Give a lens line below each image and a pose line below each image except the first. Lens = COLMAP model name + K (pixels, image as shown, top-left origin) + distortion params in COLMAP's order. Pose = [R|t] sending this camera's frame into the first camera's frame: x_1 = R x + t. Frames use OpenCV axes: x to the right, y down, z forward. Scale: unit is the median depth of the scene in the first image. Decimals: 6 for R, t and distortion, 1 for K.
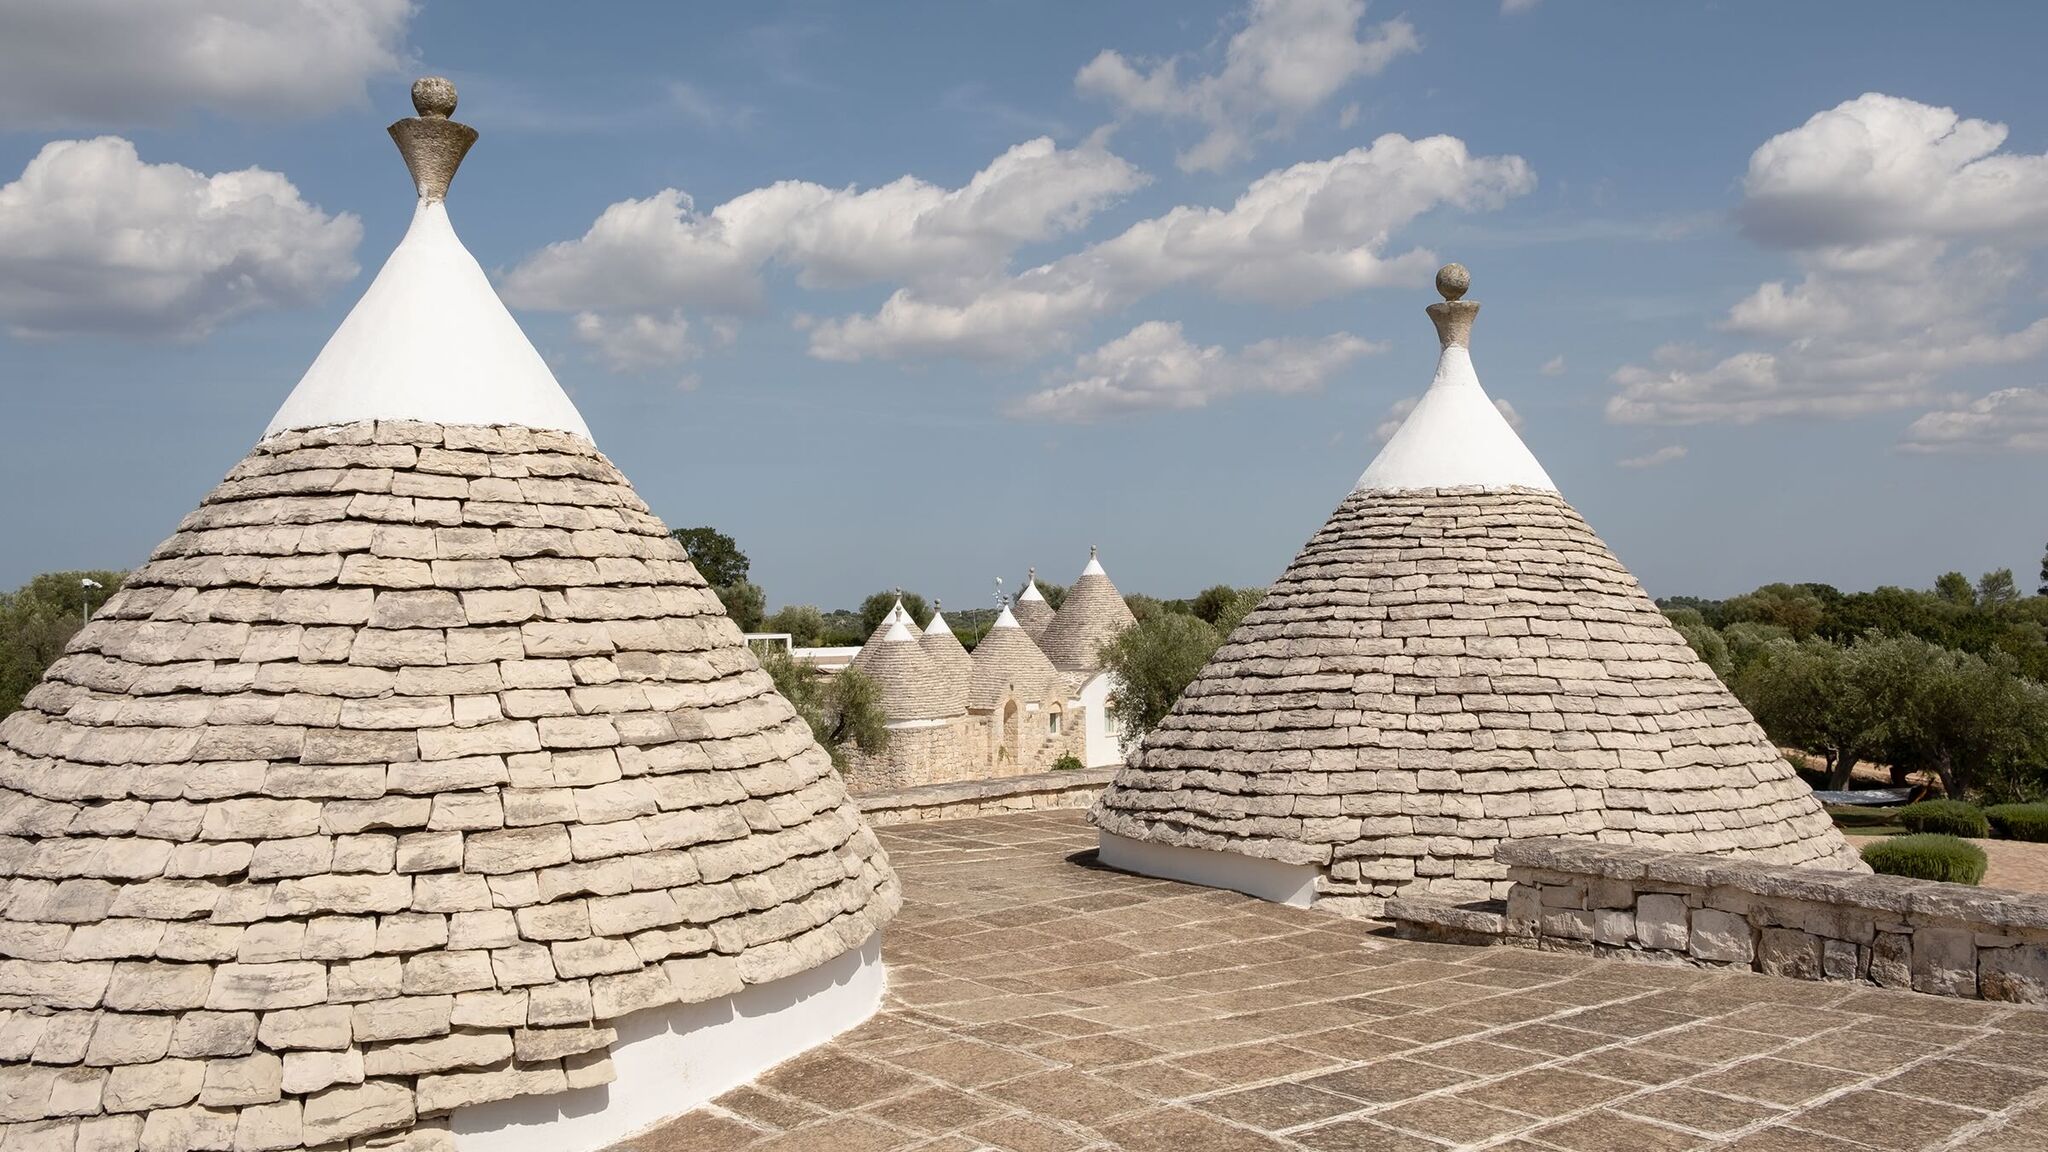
lens RADIAL K [[1436.4, 0, 1024.0], [0, 1436.4, 576.0], [0, 0, 1]] dist [-0.000648, -0.000199]
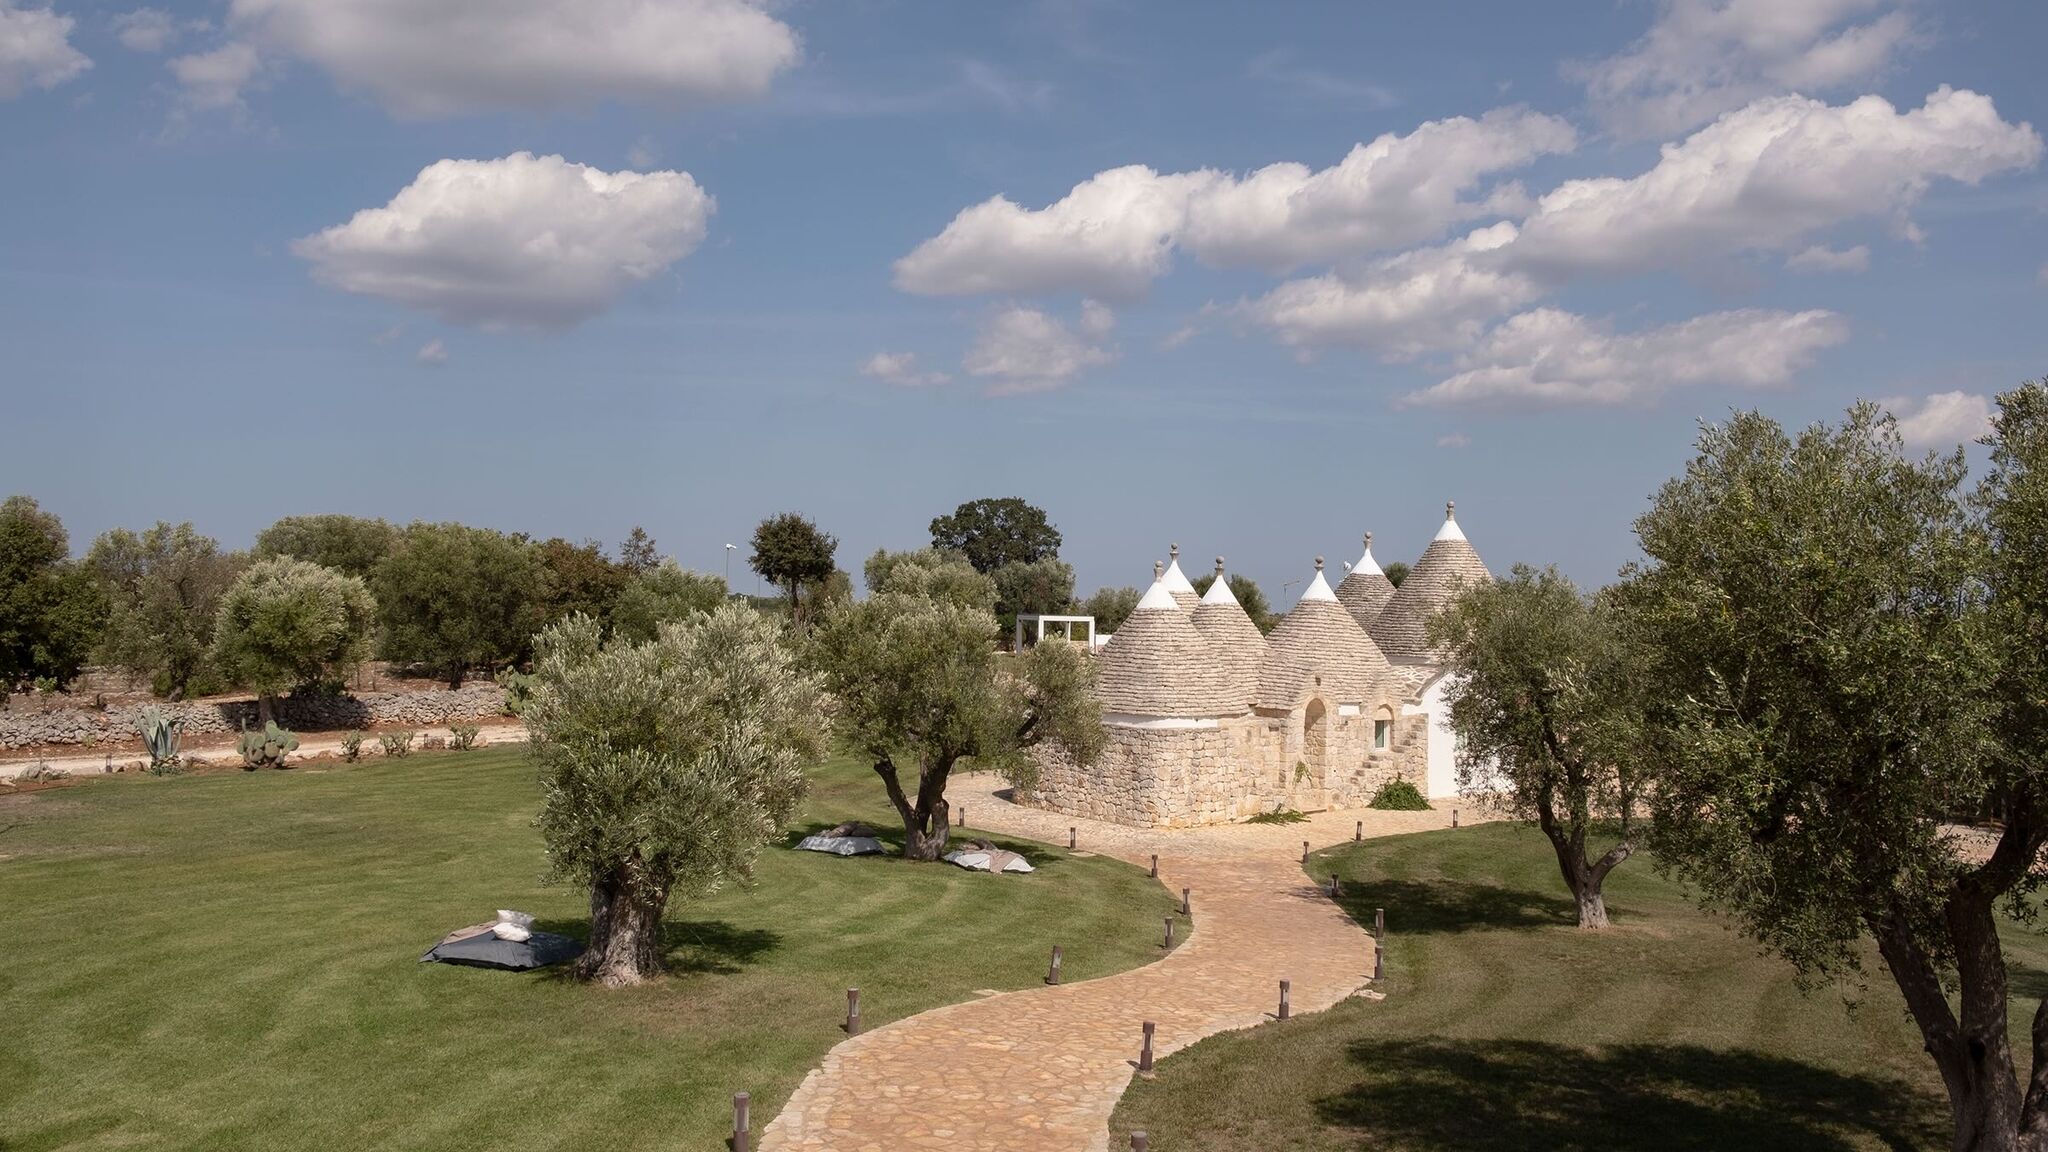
lens RADIAL K [[1436.4, 0, 1024.0], [0, 1436.4, 576.0], [0, 0, 1]] dist [-0.000648, -0.000199]
pose [[0.965849, 0.026080, -0.257791, 0.031634], [-0.026886, 0.999638, 0.000399, 0.026931], [0.257708, 0.006546, 0.966201, 0.250825]]
